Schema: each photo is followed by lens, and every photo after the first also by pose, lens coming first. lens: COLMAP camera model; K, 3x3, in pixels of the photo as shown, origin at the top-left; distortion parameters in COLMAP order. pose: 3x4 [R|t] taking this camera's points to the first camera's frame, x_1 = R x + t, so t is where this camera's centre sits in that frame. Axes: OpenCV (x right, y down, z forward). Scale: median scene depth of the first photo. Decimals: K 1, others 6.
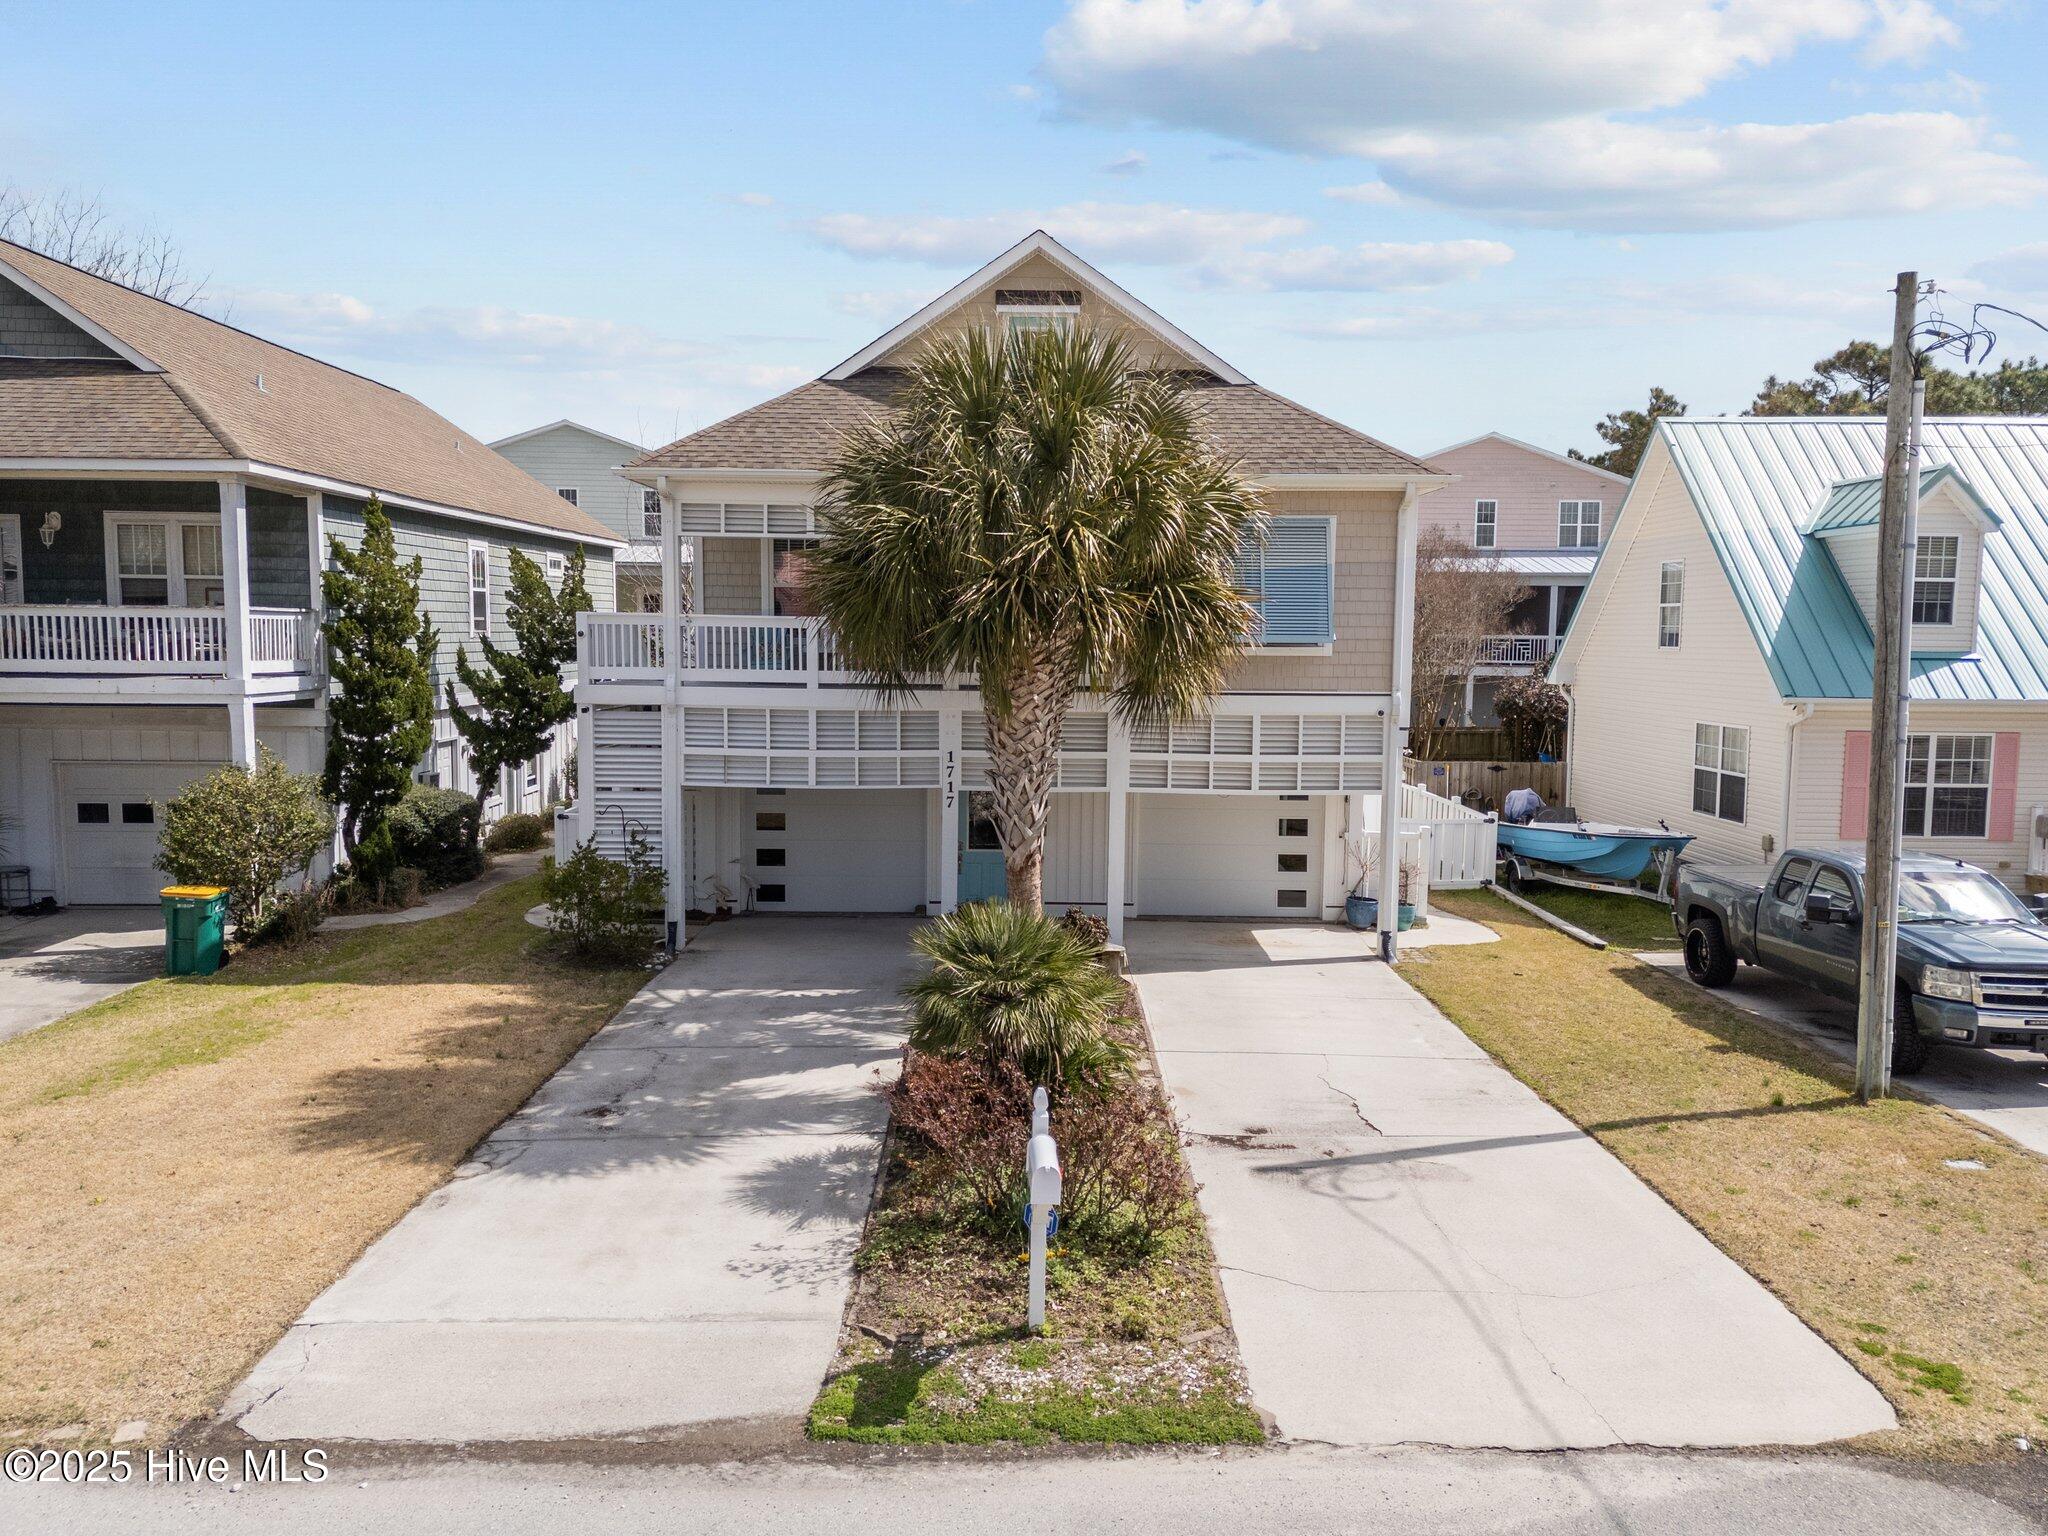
lens RADIAL K [[1504.9, 0, 1034.1], [0, 1504.9, 773.7], [0, 0, 1]] dist [0.093104, -0.094724]
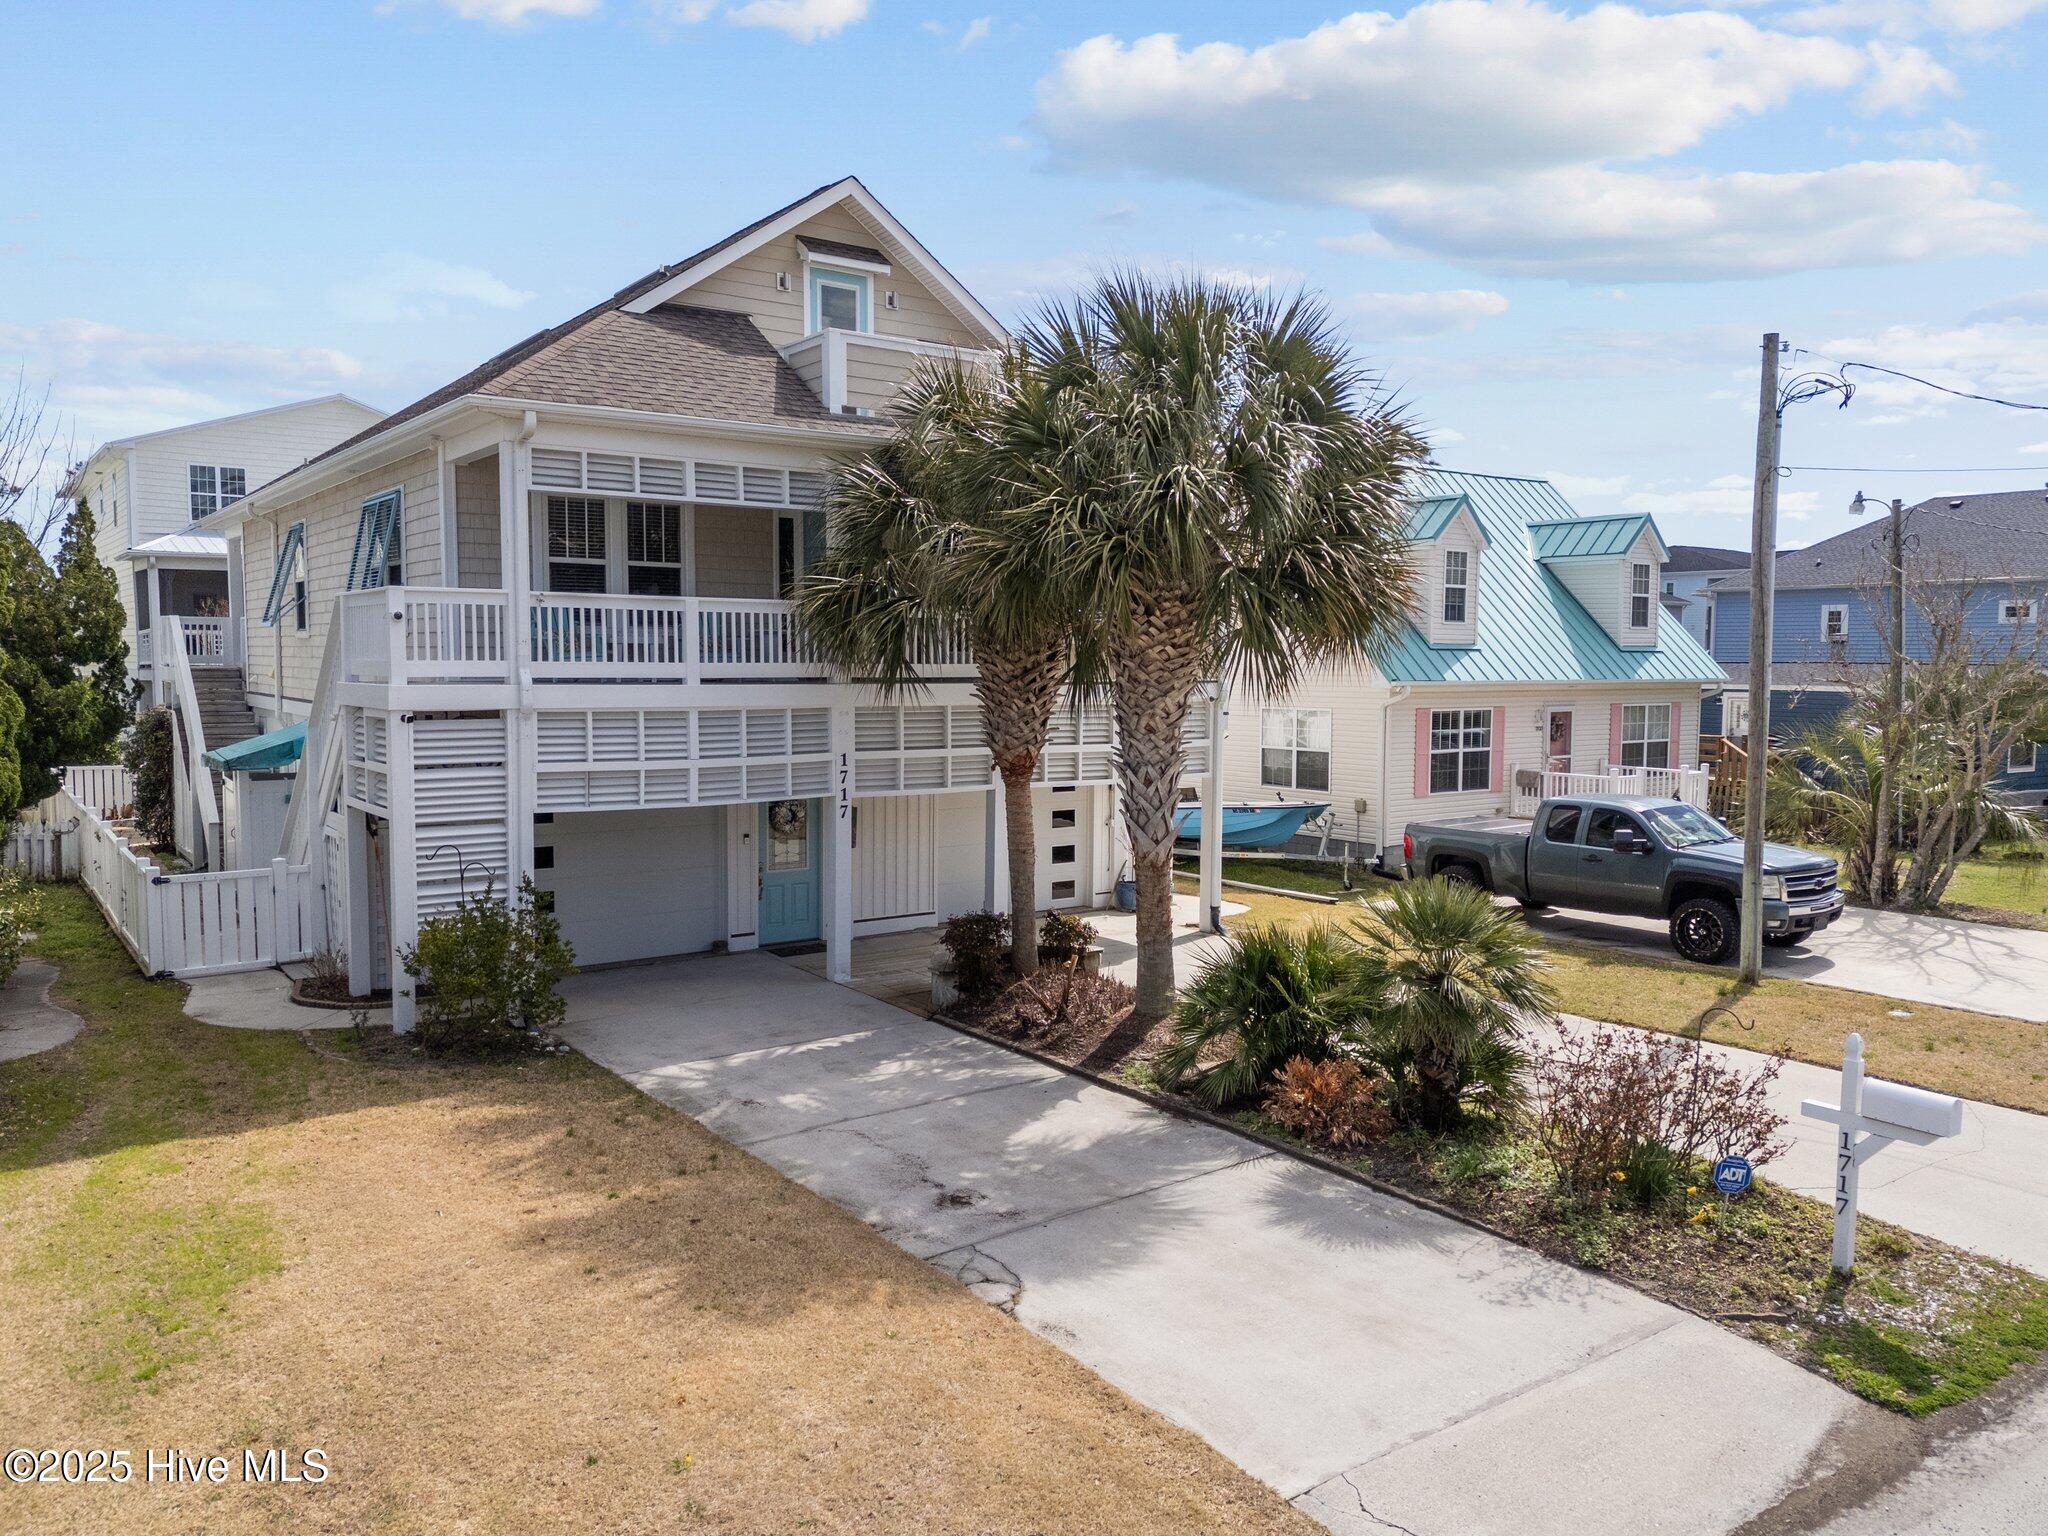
lens RADIAL K [[1504.9, 0, 1034.1], [0, 1504.9, 773.7], [0, 0, 1]] dist [0.093104, -0.094724]
pose [[0.812821, -0.051764, 0.580208, -0.623110], [0.058446, 0.998265, 0.007185, -0.003740], [-0.579574, 0.028071, 0.814436, 0.286897]]
